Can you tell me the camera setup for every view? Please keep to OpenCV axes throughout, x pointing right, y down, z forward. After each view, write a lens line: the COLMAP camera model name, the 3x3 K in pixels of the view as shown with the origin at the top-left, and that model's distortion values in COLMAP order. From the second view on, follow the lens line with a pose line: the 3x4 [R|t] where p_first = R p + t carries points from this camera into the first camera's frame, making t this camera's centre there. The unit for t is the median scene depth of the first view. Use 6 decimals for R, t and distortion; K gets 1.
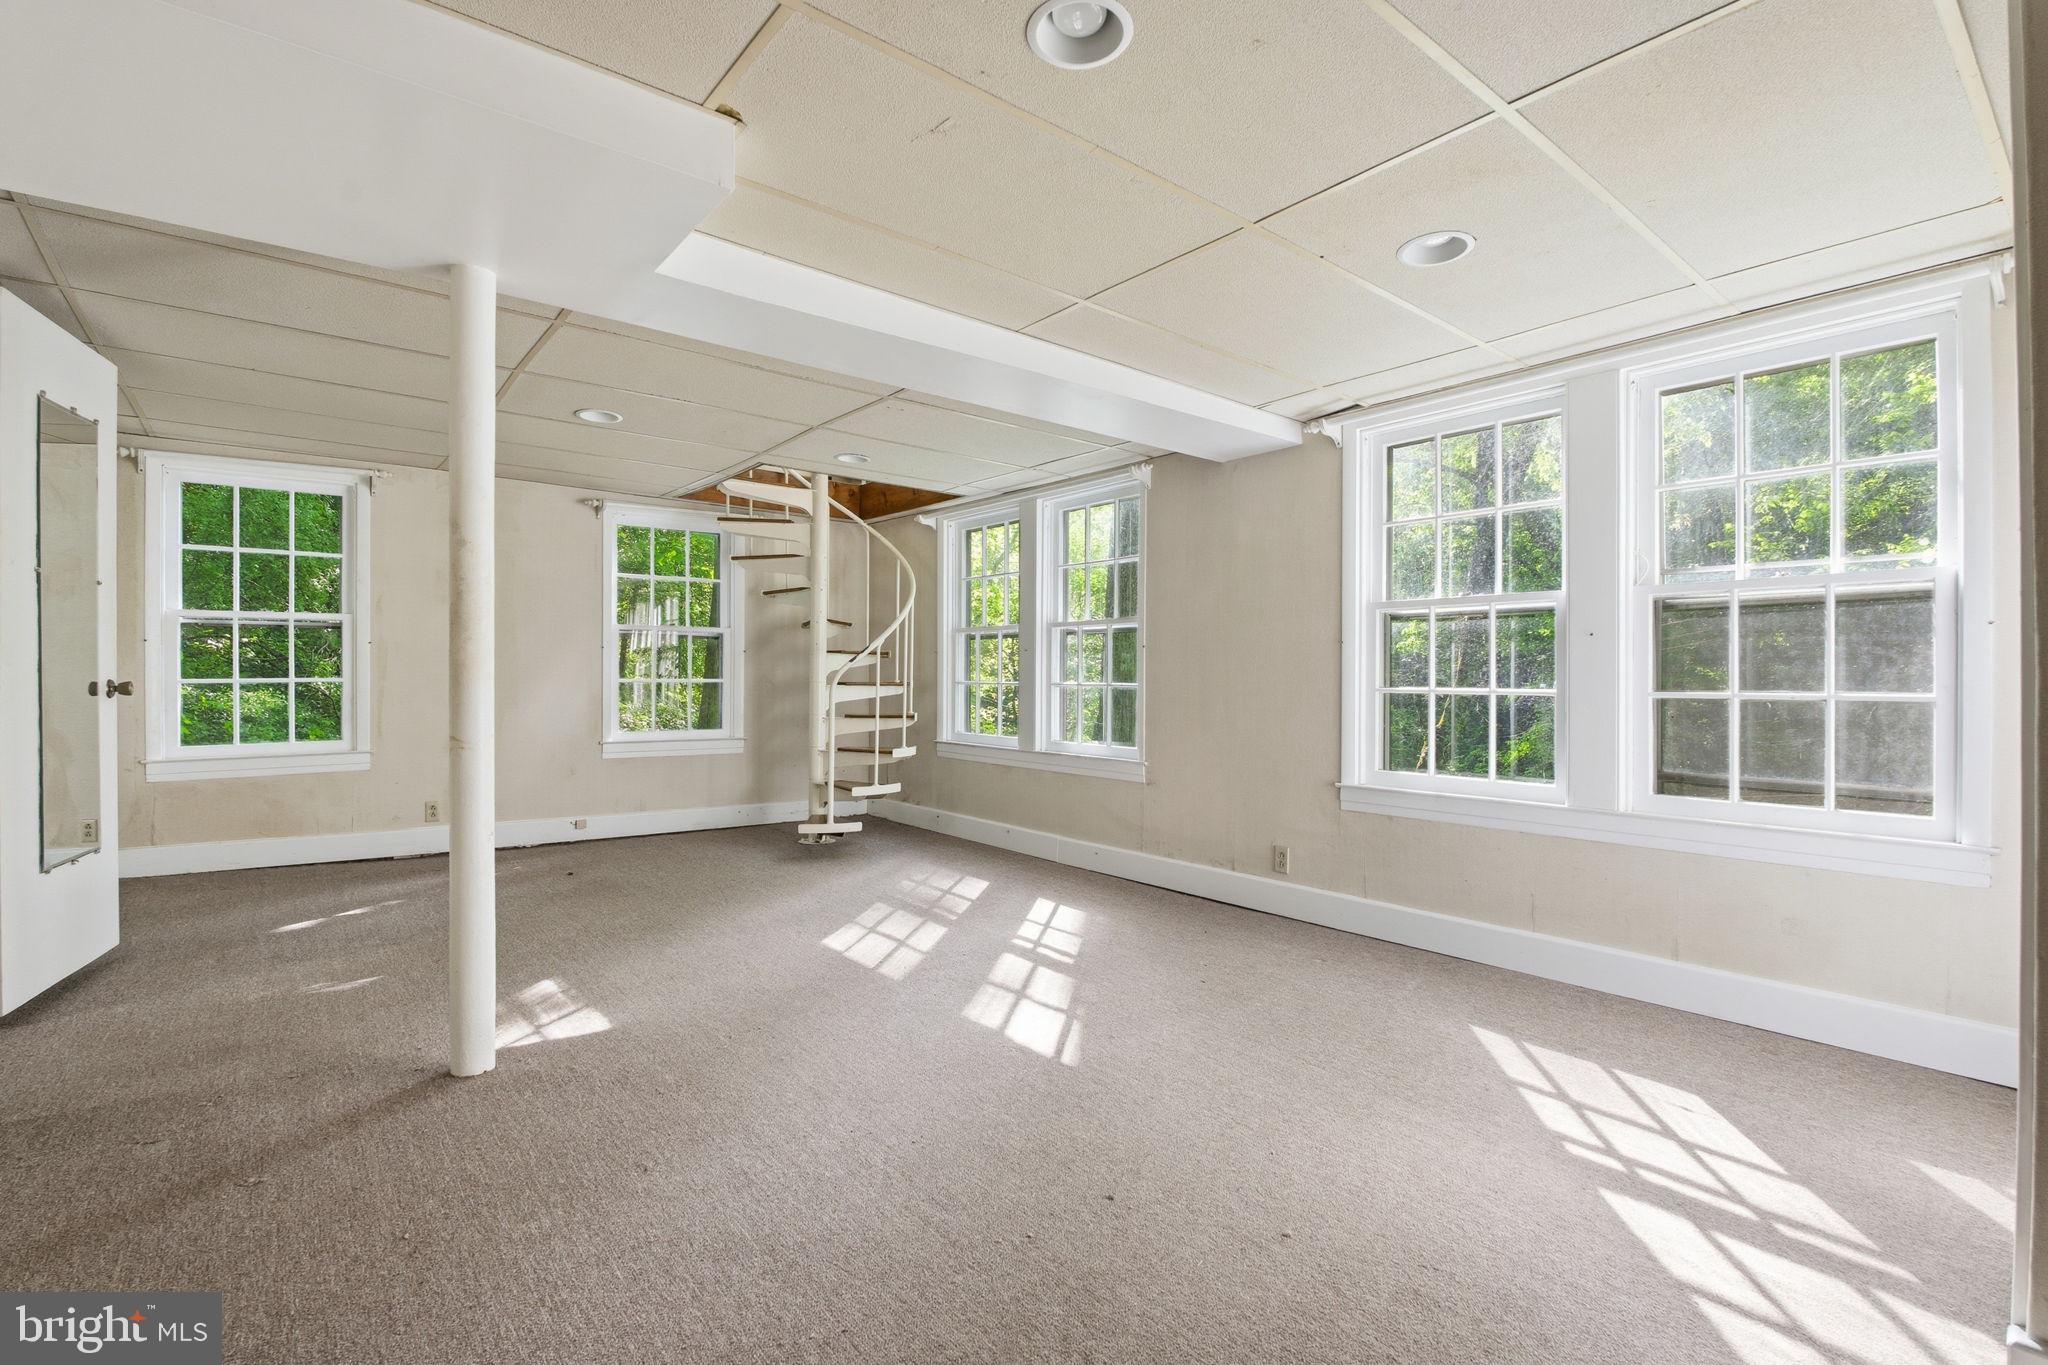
lens RADIAL K [[927.0, 0, 991.5], [0, 927.0, 679.0], [0, 0, 1]] dist [-0.019356, 0.000806]
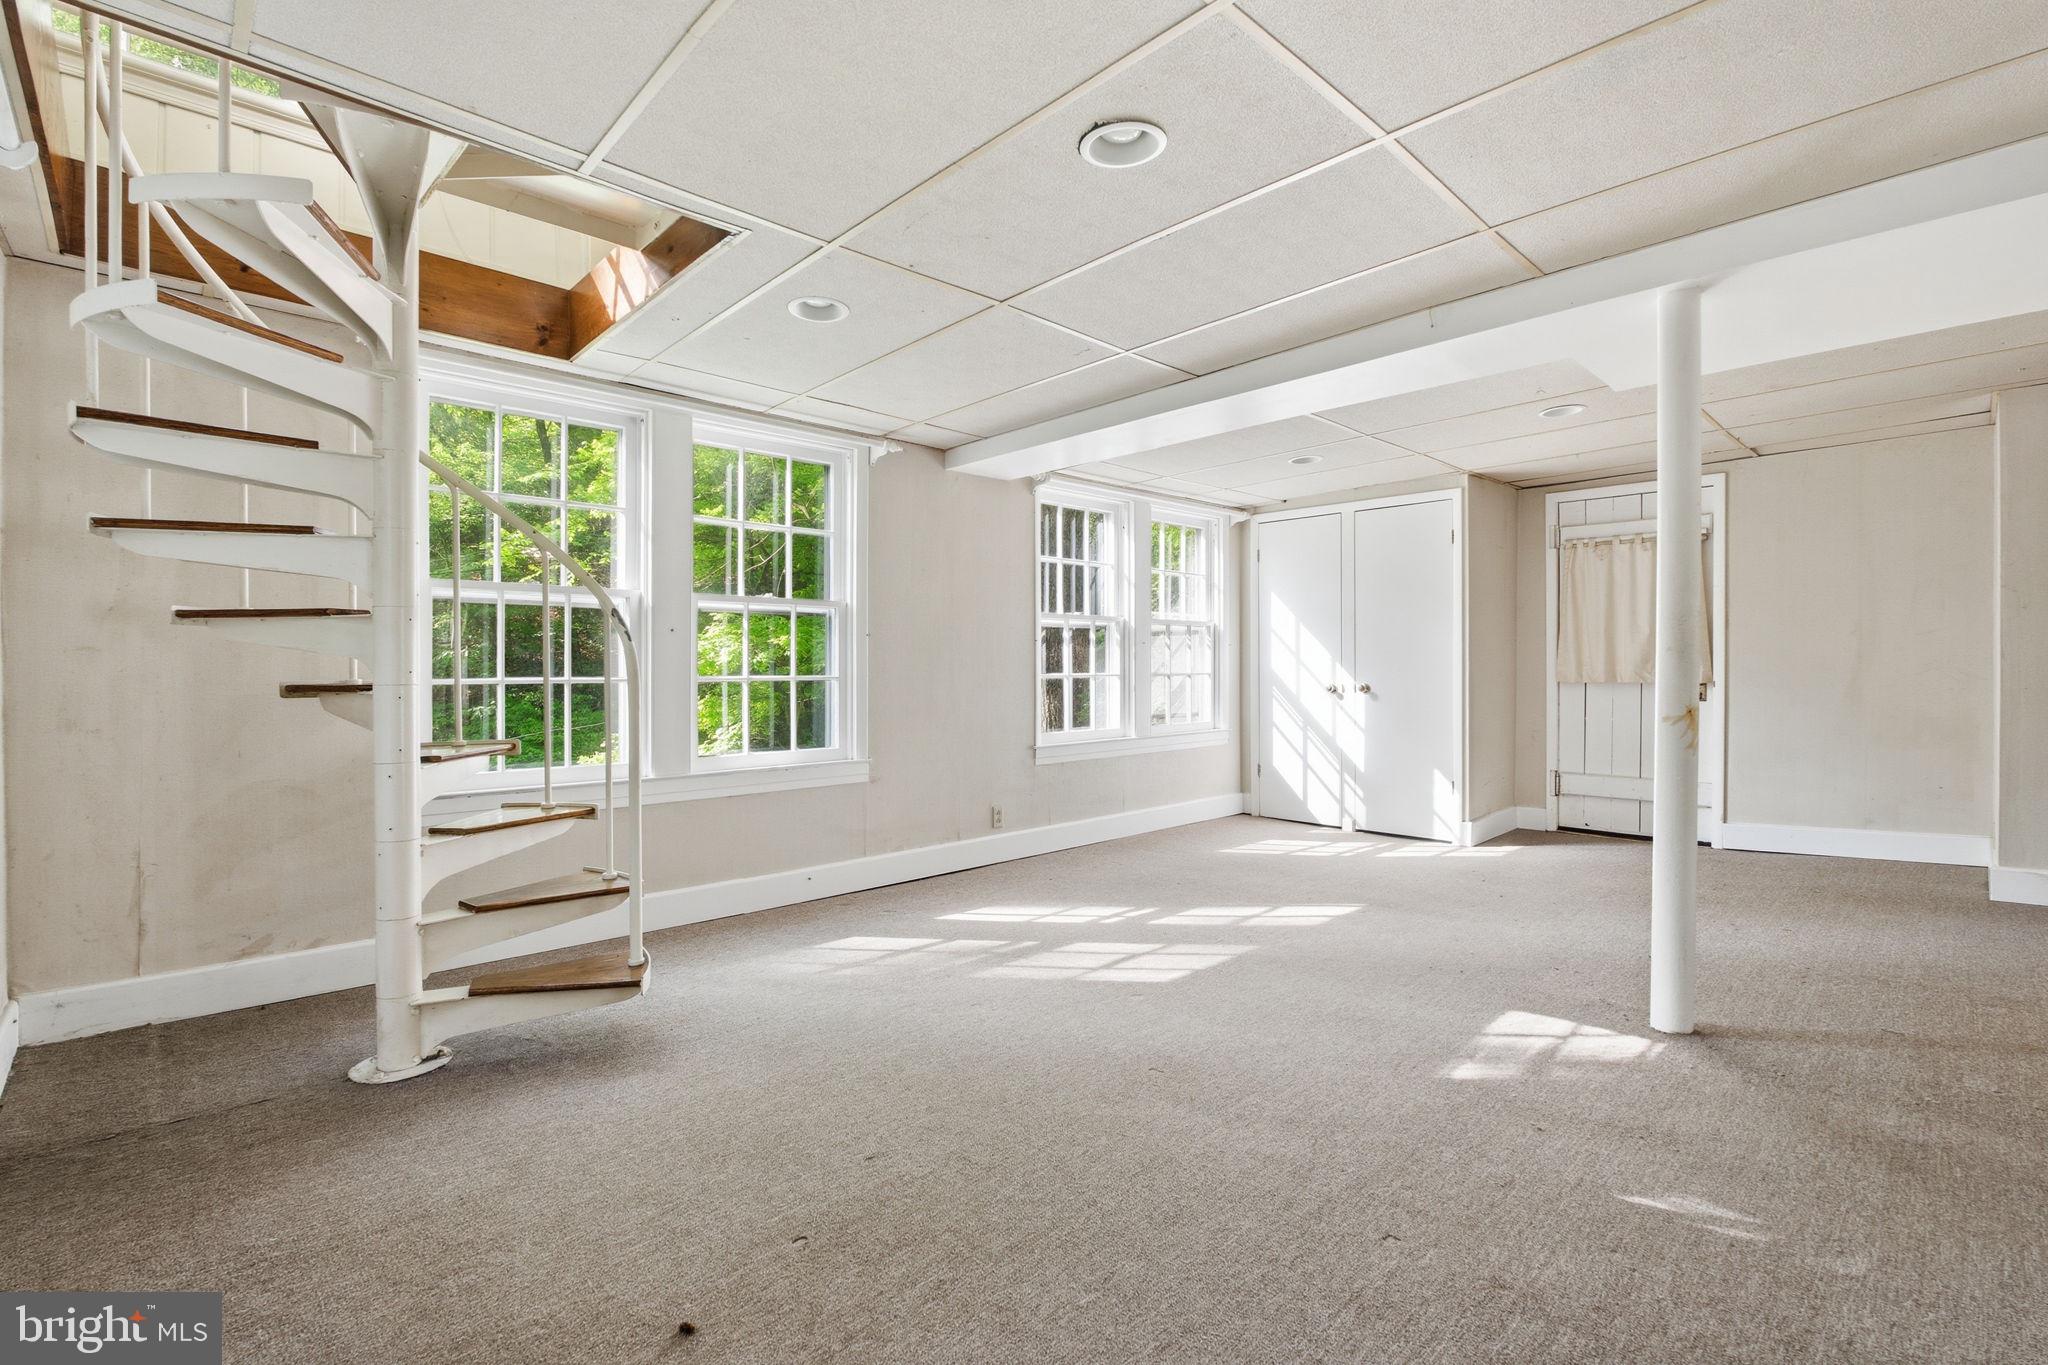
lens RADIAL K [[927.0, 0, 1023.7], [0, 927.0, 666.2], [0, 0, 1]] dist [-0.019356, 0.000806]
pose [[-0.104125, -0.004486, 0.994554, -0.983980], [0.003592, 0.999982, 0.004886, -0.010533], [-0.994558, 0.004081, -0.104107, 1.179079]]
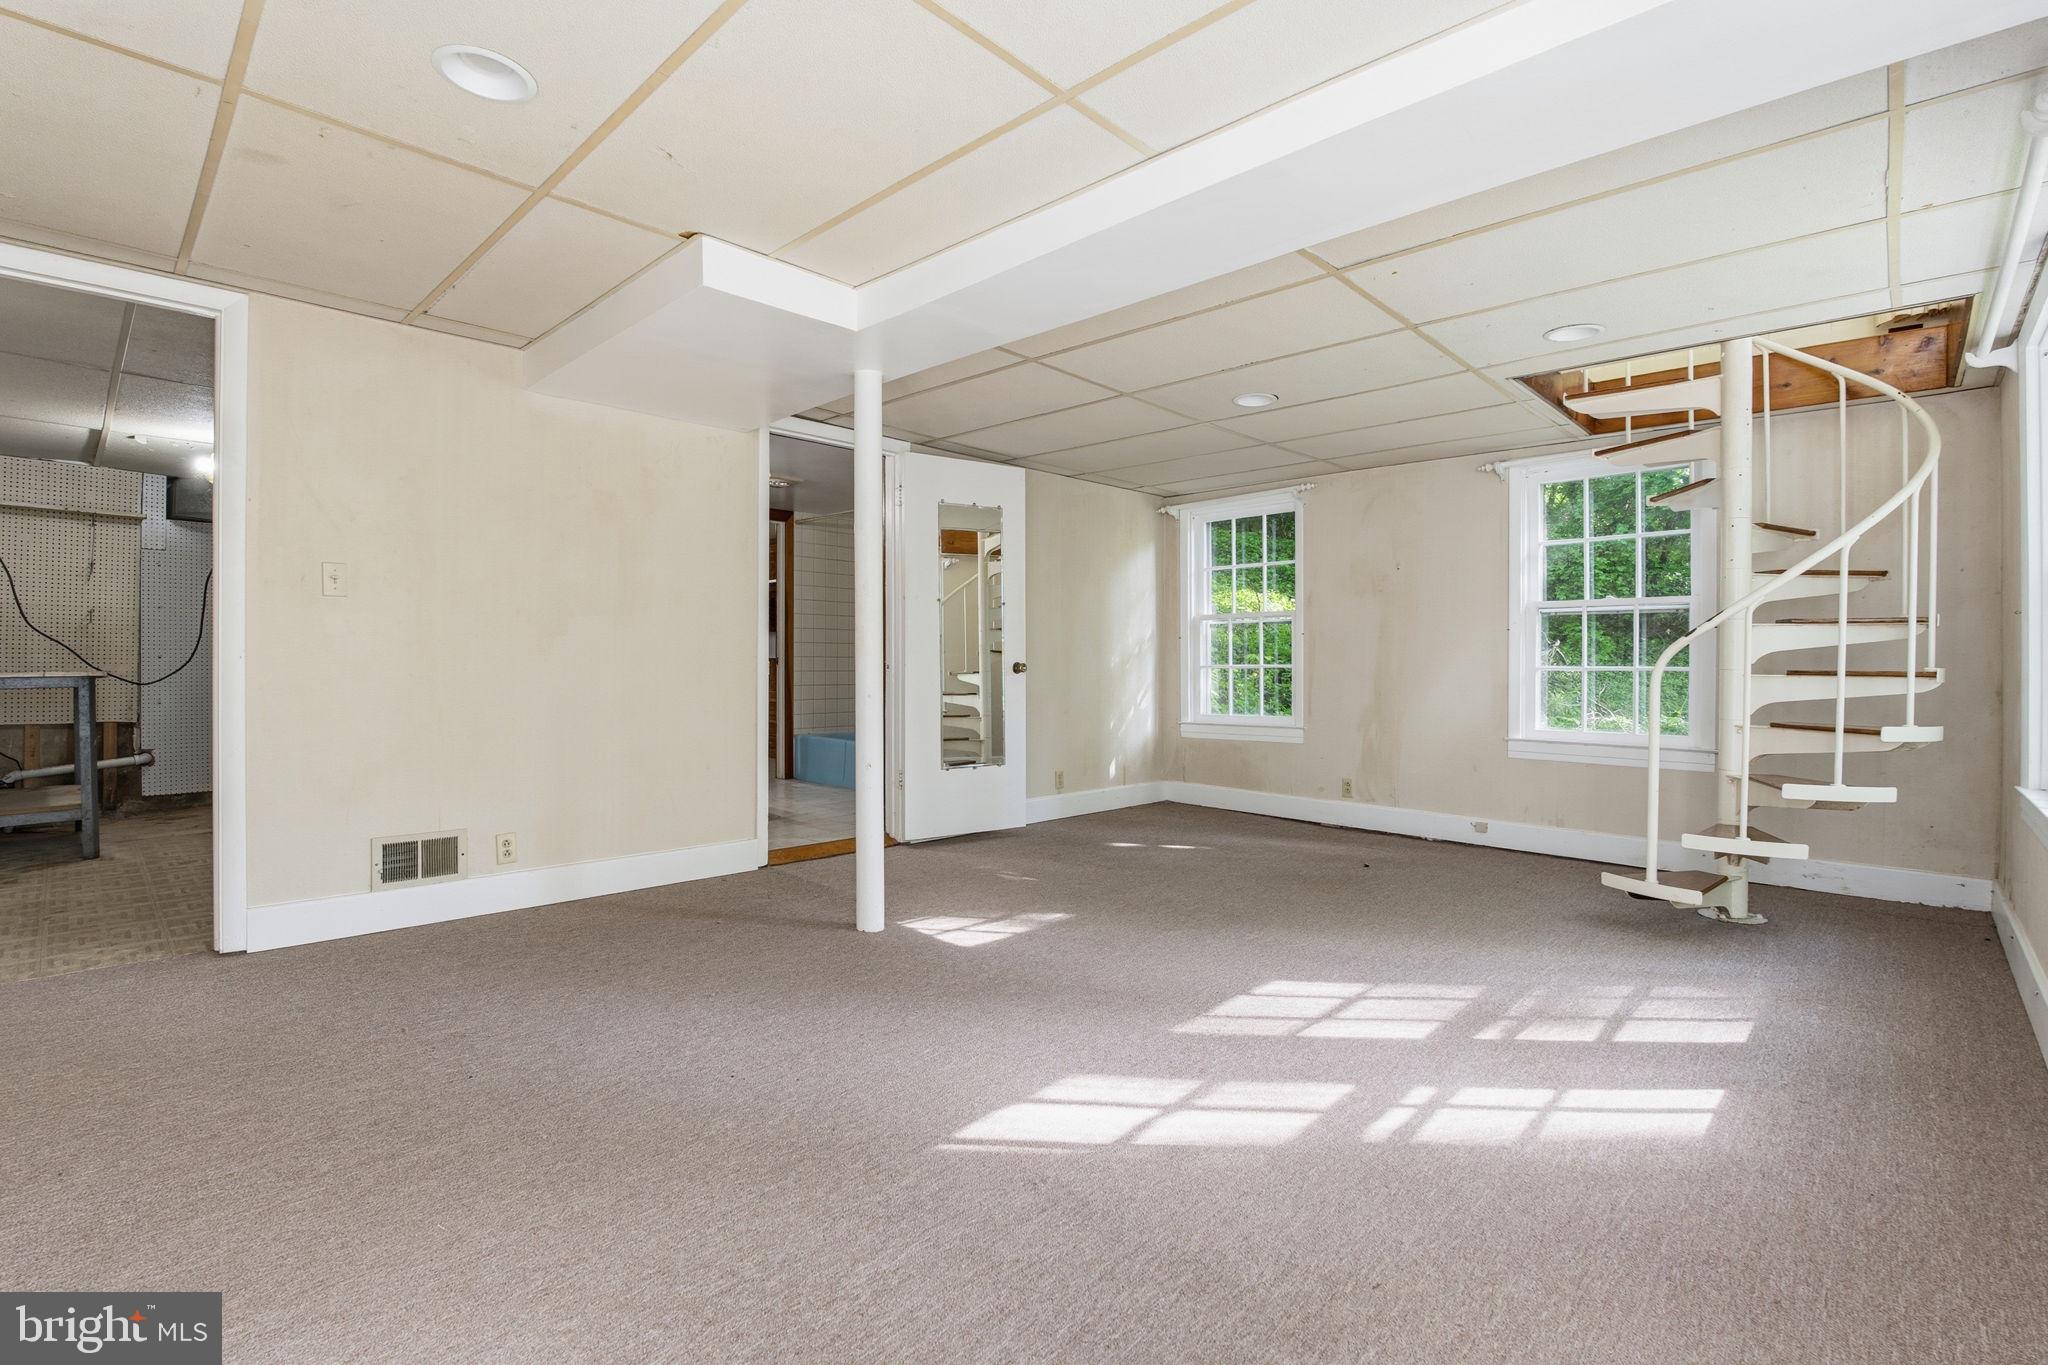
lens RADIAL K [[927.0, 0, 1026.8], [0, 927.0, 680.8], [0, 0, 1]] dist [-0.019356, 0.000806]
pose [[0.149931, 0.013734, -0.988601, 0.570283], [-0.005022, 0.999901, 0.013129, 0.008323], [0.988684, 0.002996, 0.149985, 0.638751]]
